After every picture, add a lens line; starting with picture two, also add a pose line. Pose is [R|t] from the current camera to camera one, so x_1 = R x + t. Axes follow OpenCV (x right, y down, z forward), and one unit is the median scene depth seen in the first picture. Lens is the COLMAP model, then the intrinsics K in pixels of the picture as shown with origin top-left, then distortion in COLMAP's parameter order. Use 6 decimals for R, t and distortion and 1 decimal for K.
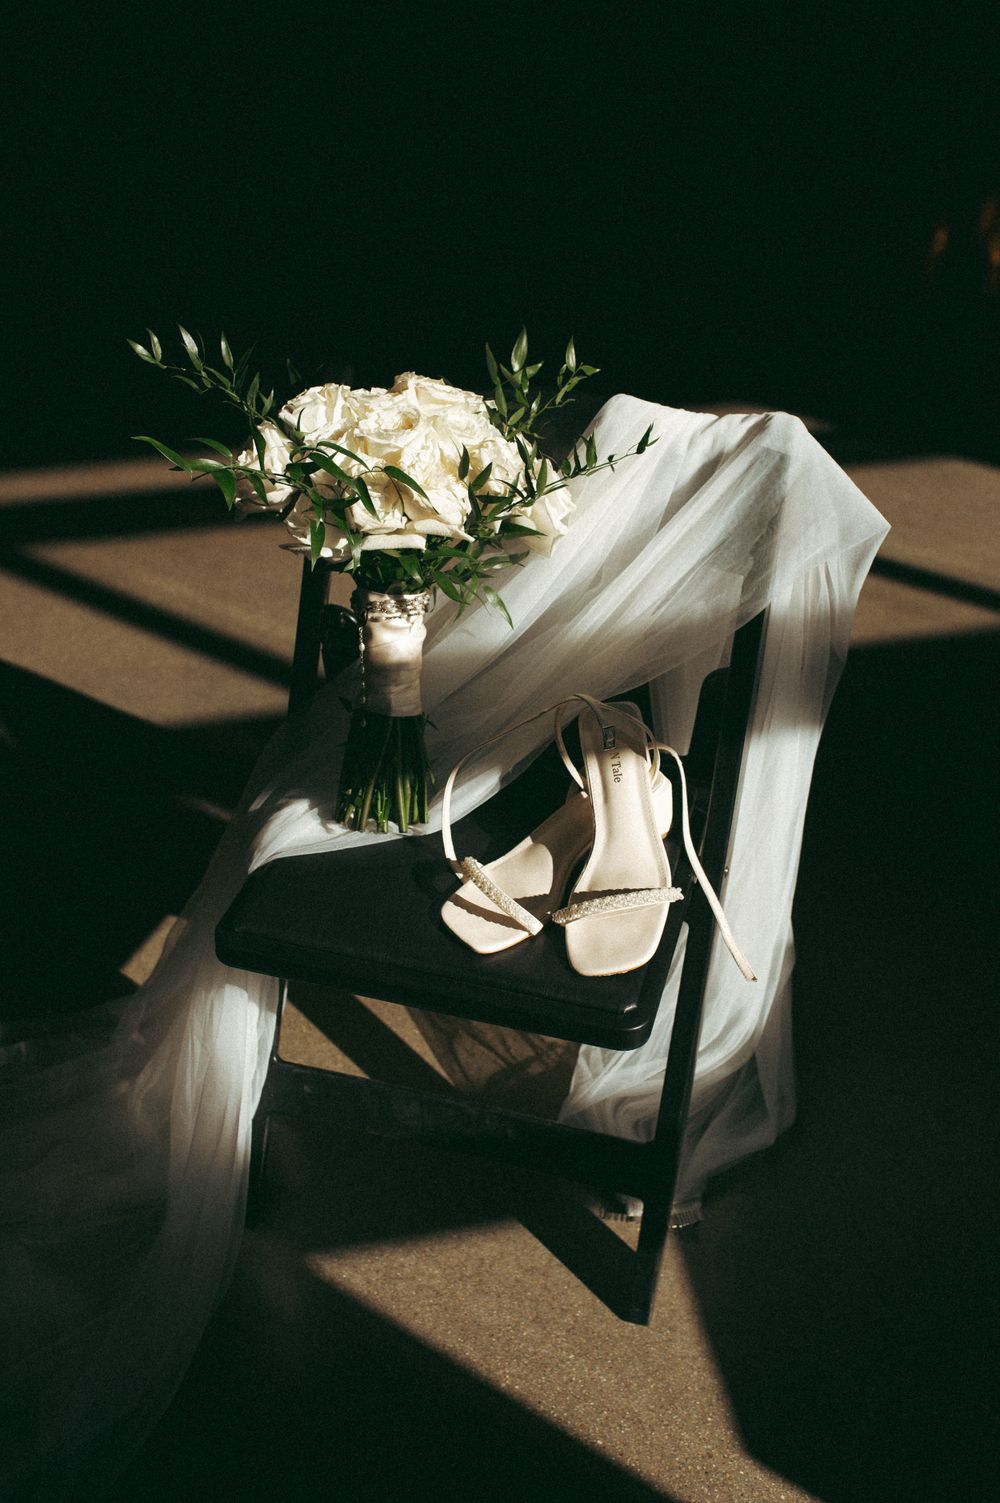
lens RADIAL K [[1467.3, 0, 504.9], [0, 1467.3, 742.8], [0, 0, 1]] dist [-0.019356, 0.011371]
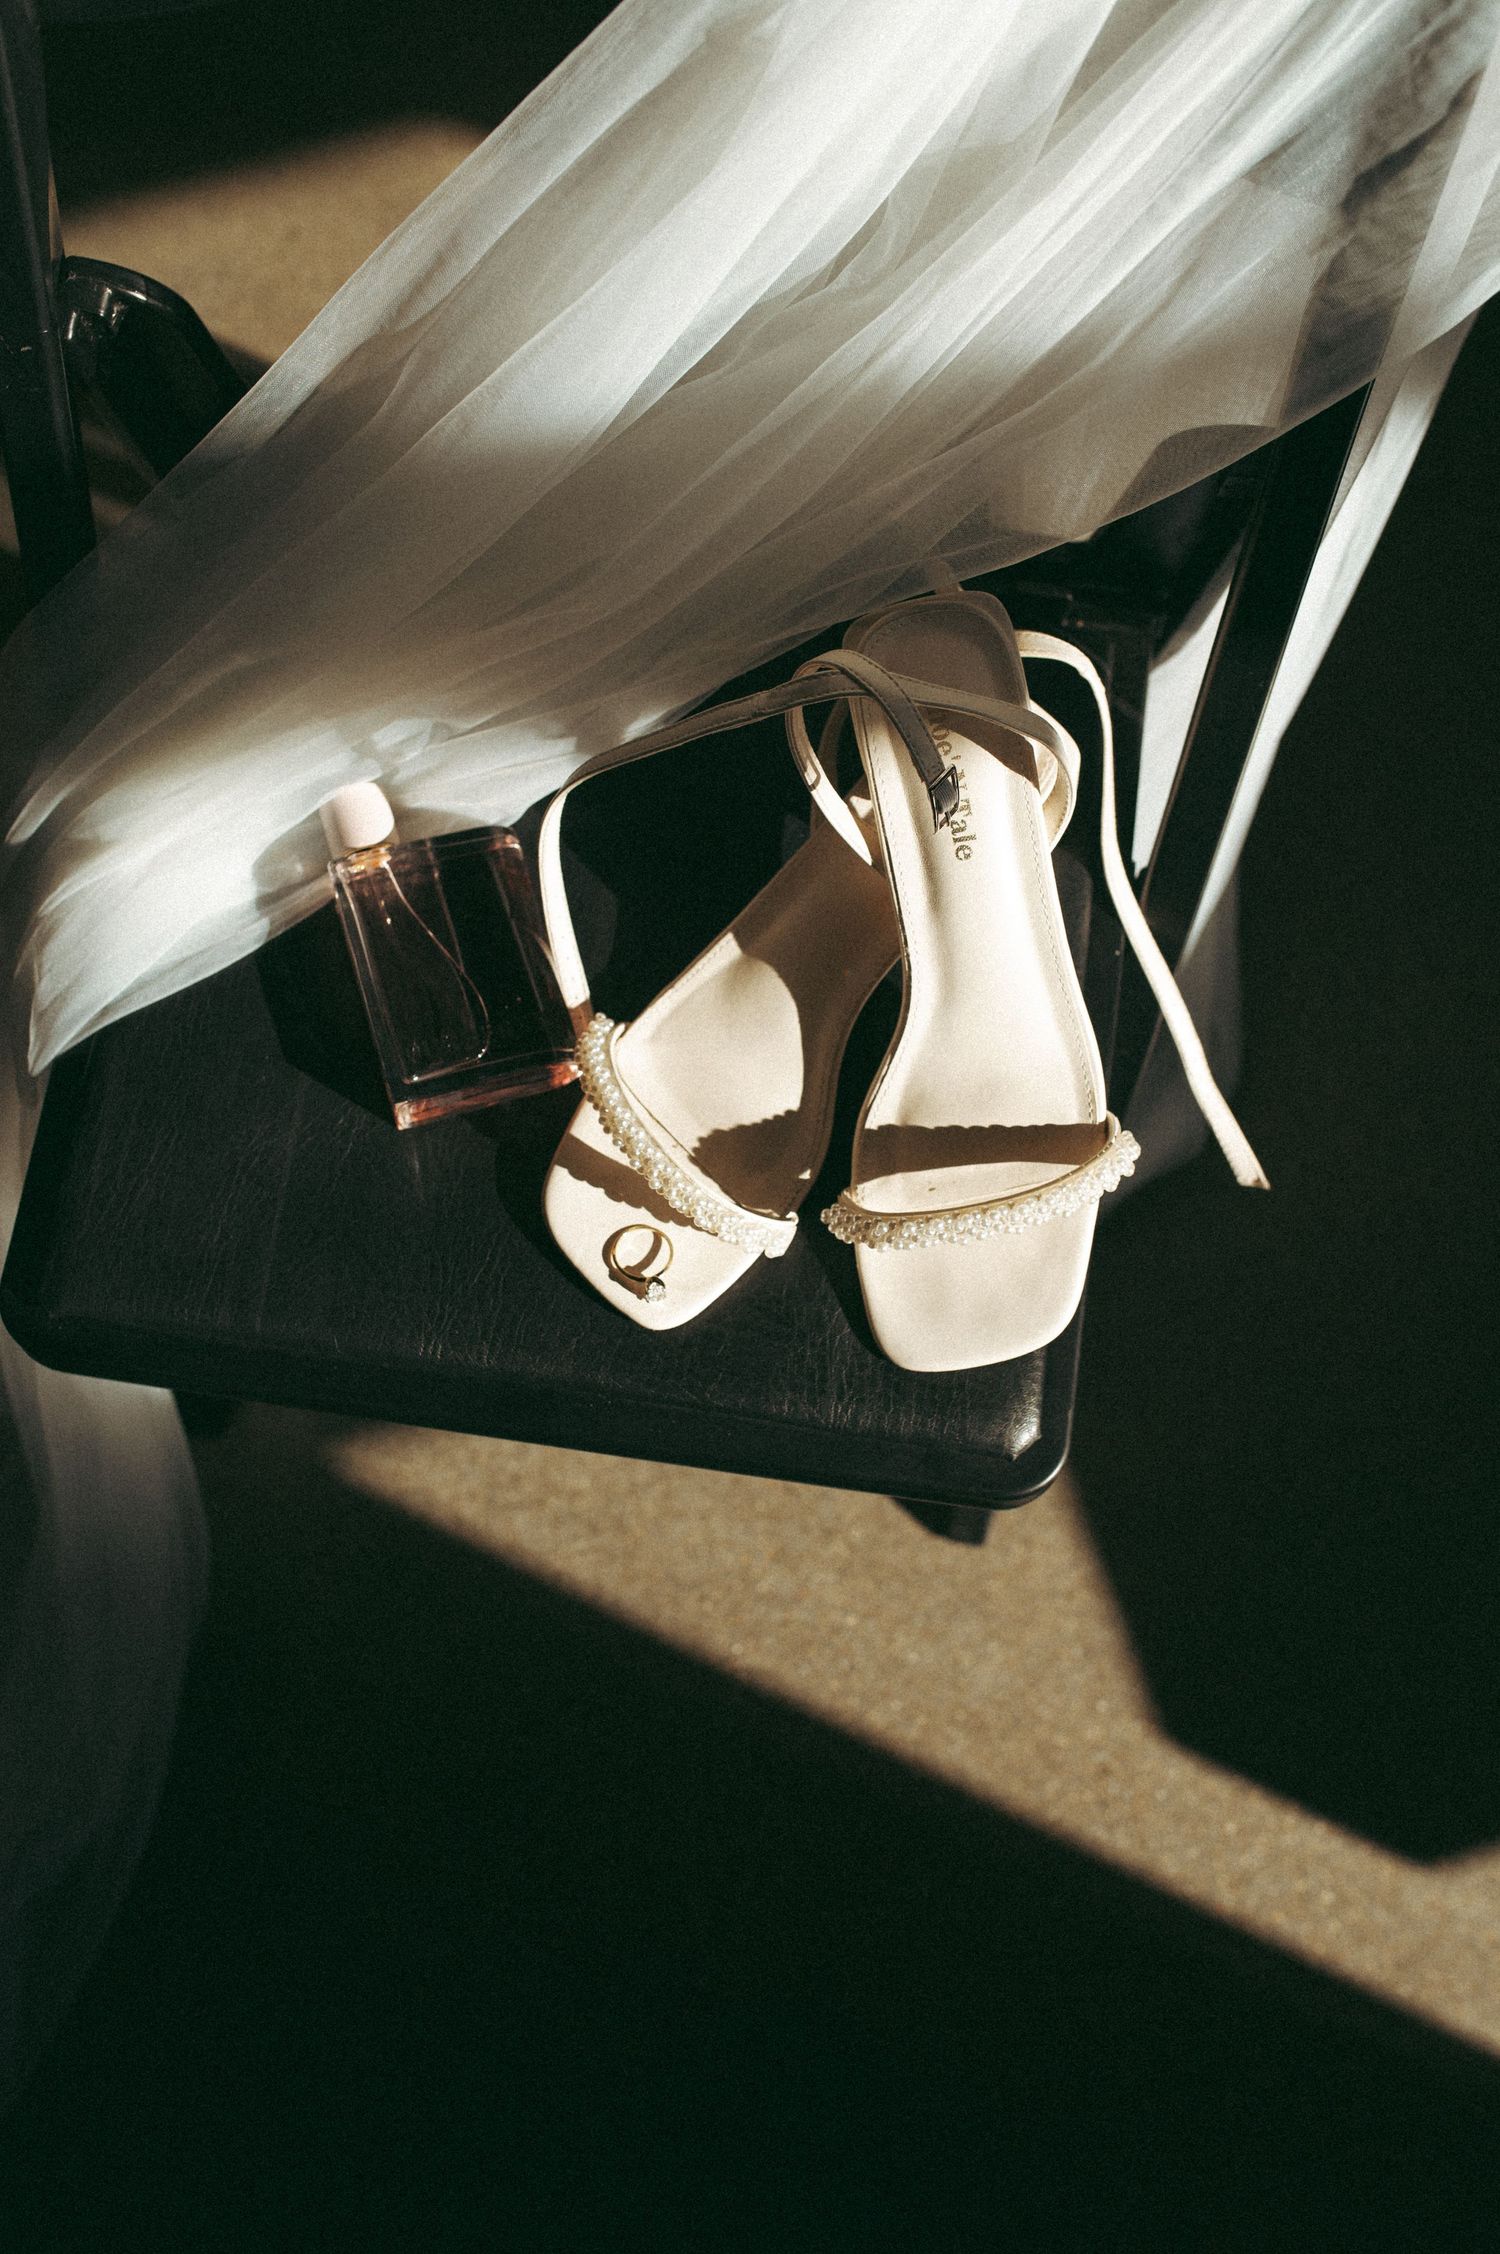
lens RADIAL K [[2200.4, 0, 757.3], [0, 2200.4, 1113.9], [0, 0, 1]] dist [-0.019356, 0.011371]
pose [[0.991063, -0.119664, 0.058942, -0.016853], [0.057072, 0.779767, 0.623463, -0.268813], [-0.120567, -0.614527, 0.779628, 0.506046]]
